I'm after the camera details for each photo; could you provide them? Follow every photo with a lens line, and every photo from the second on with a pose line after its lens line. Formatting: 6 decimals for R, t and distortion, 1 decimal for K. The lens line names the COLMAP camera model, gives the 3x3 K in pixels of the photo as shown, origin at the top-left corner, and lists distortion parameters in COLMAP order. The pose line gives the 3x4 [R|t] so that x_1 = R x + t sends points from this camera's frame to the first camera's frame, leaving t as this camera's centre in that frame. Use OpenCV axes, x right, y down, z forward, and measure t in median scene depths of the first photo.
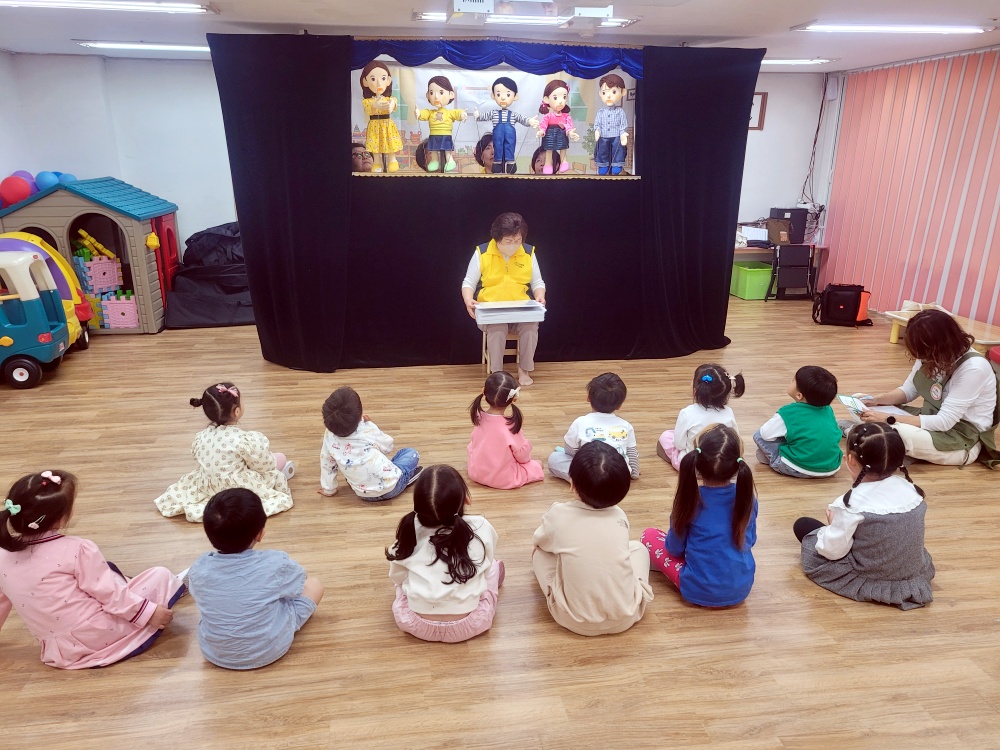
lens RADIAL K [[751.3, 0, 495.8], [0, 751.3, 375.5], [0, 0, 1]] dist [0.046653, -0.030919]
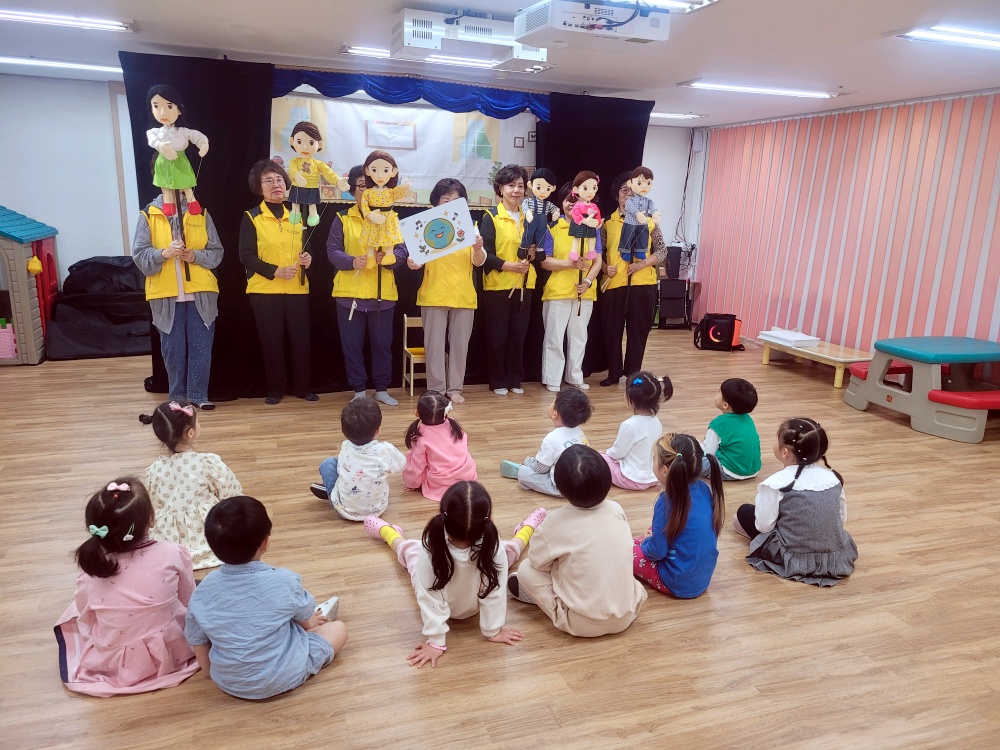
lens RADIAL K [[751.3, 0, 500.5], [0, 751.3, 372.7], [0, 0, 1]] dist [0.046653, -0.030919]
pose [[0.981615, -0.013485, 0.190396, -0.119924], [0.024660, 0.998101, -0.056444, 0.036980], [-0.189273, 0.060101, 0.980083, -0.035319]]
